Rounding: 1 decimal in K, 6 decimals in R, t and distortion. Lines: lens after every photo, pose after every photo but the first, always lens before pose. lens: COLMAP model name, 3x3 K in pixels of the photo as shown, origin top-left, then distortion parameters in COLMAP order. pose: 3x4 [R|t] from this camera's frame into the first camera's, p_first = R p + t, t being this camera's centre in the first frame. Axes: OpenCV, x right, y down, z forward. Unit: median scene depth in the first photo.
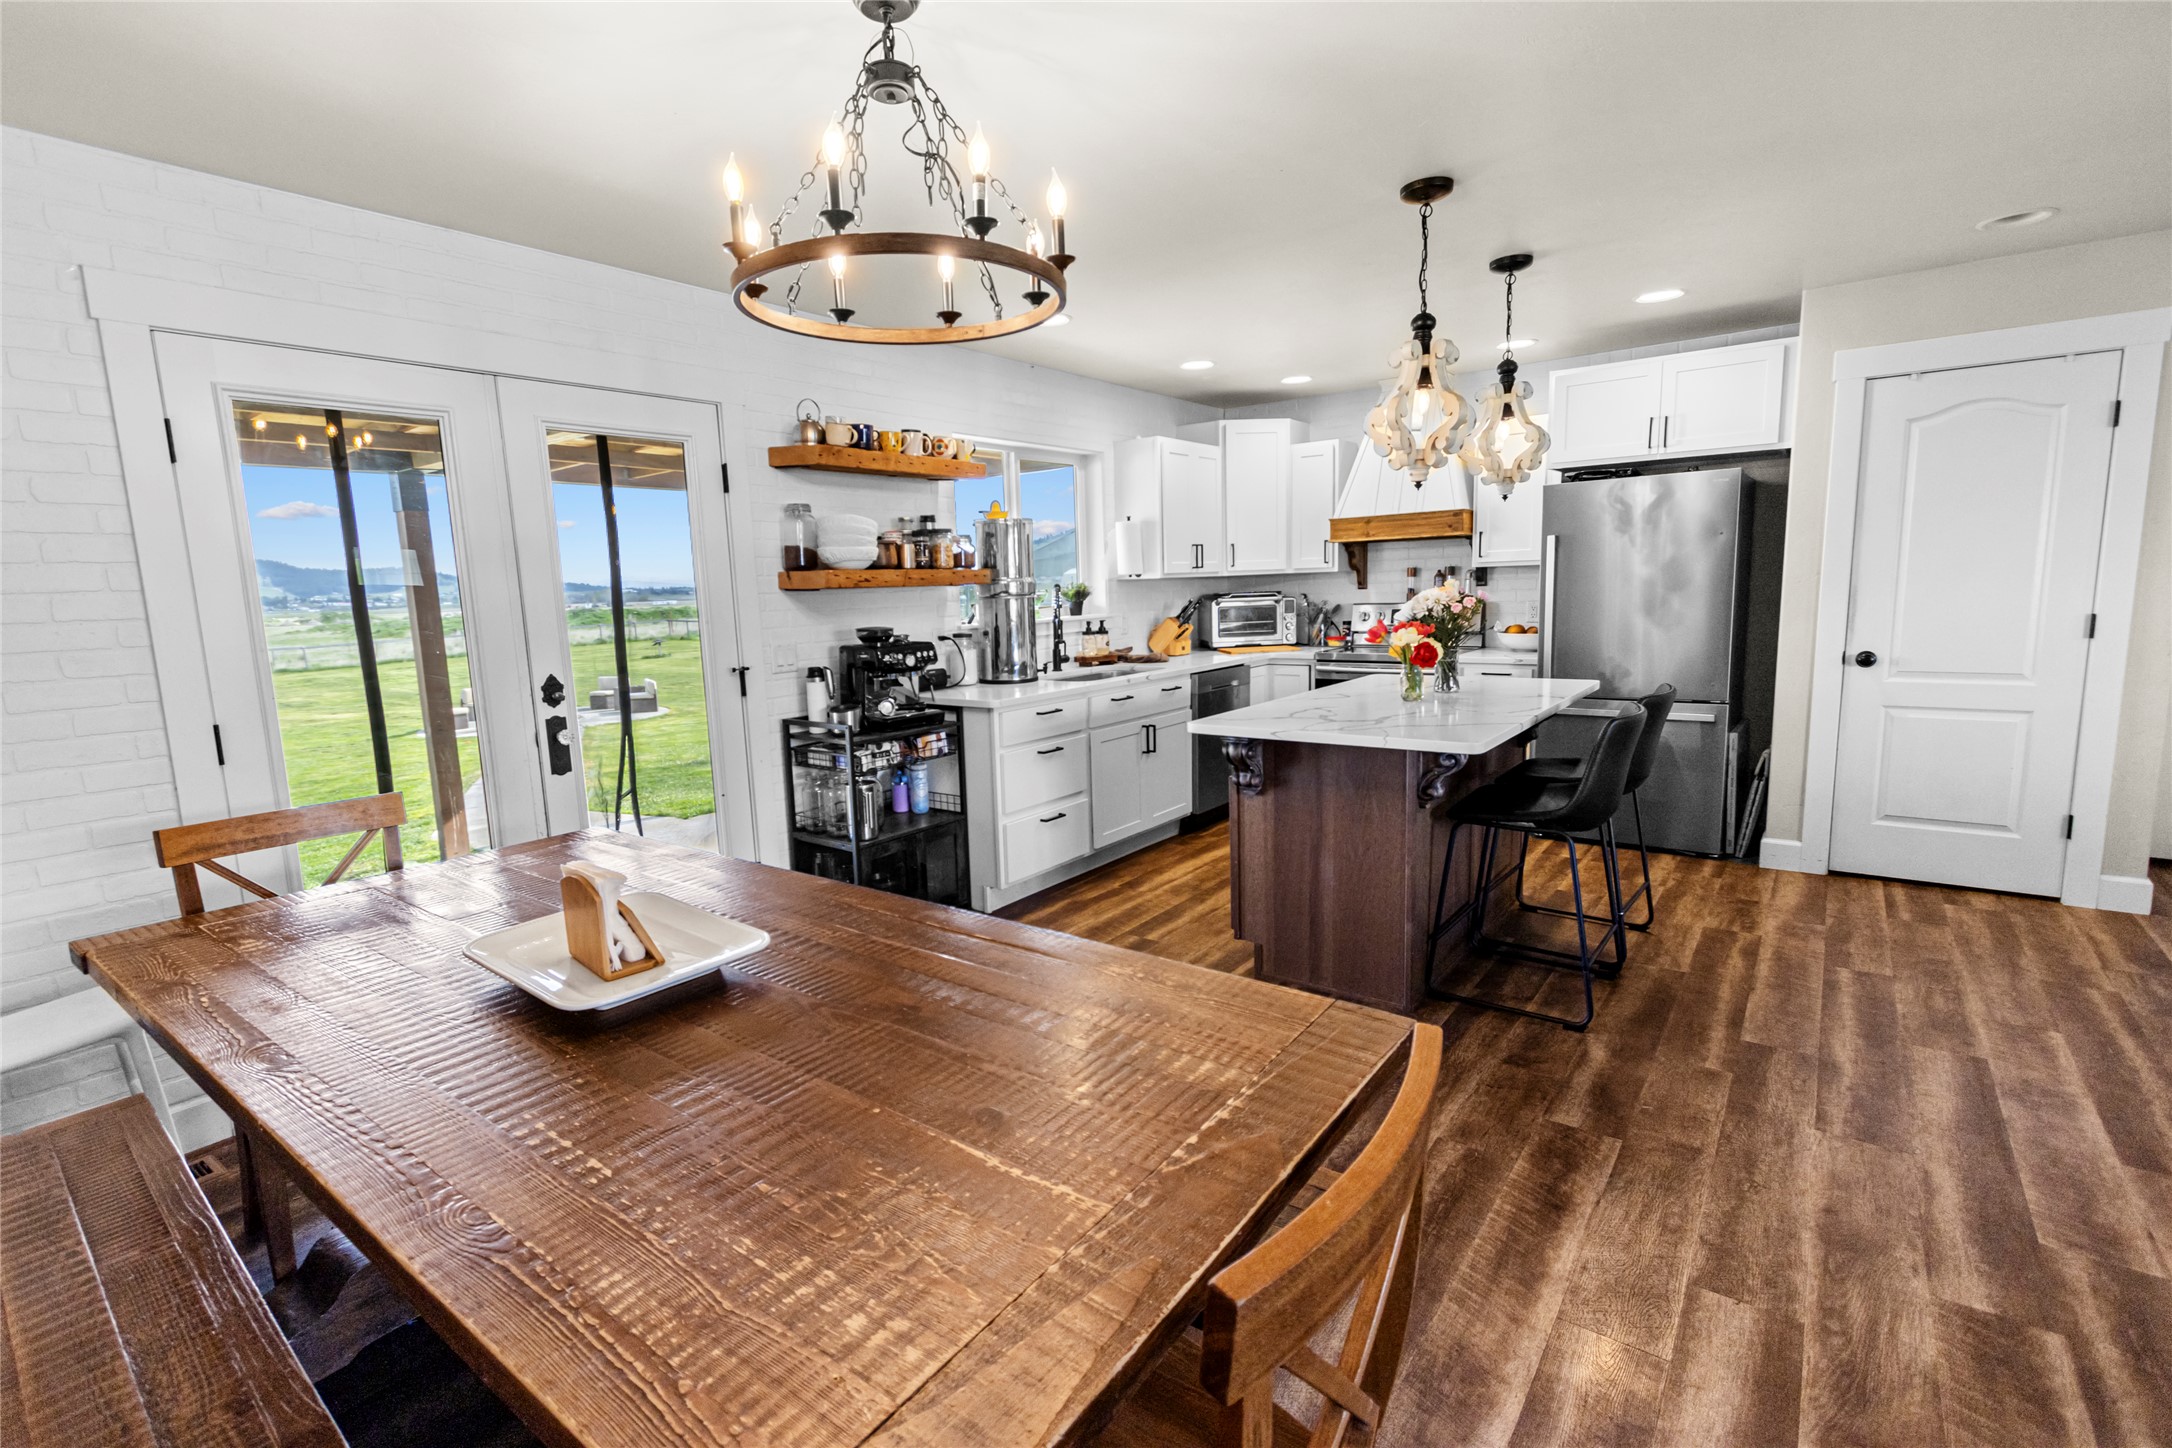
lens RADIAL K [[1042.5, 0, 1092.0], [0, 1042.5, 727.3], [0, 0, 1]] dist [0.004840, -0.000239]
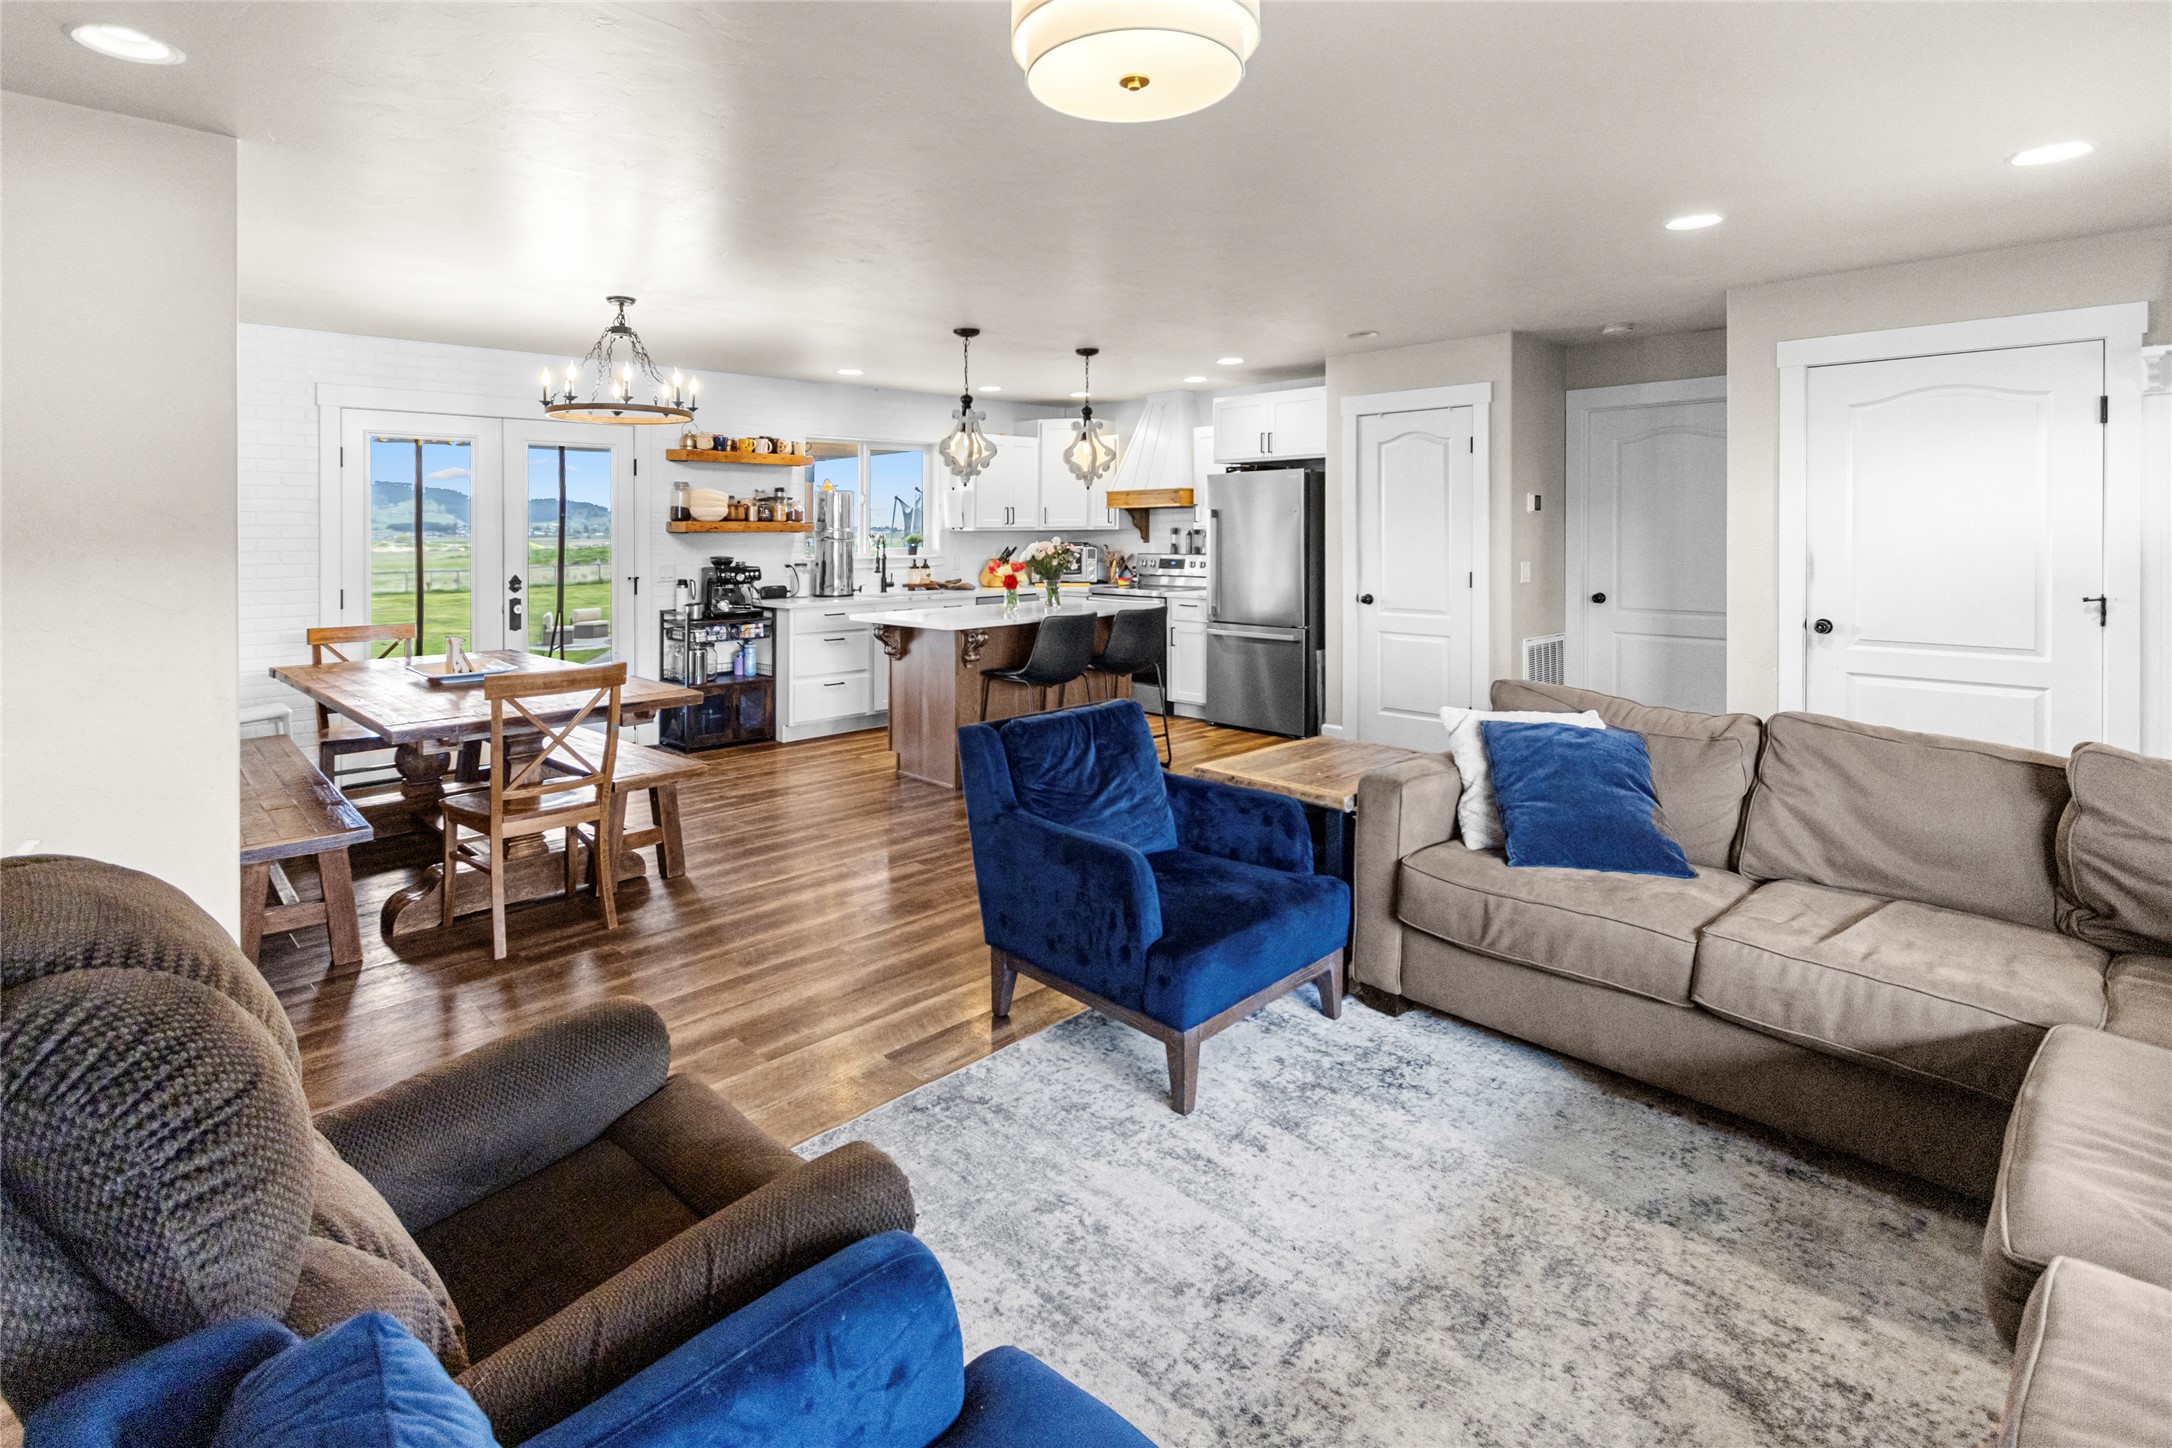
lens RADIAL K [[1042.5, 0, 1046.2], [0, 1042.5, 525.0], [0, 0, 1]] dist [0.004840, -0.000239]
pose [[0.990750, 0.026621, -0.133062, 0.481708], [-0.045162, 0.989356, -0.138328, 0.055145], [0.127963, 0.143057, 0.981407, -0.514606]]
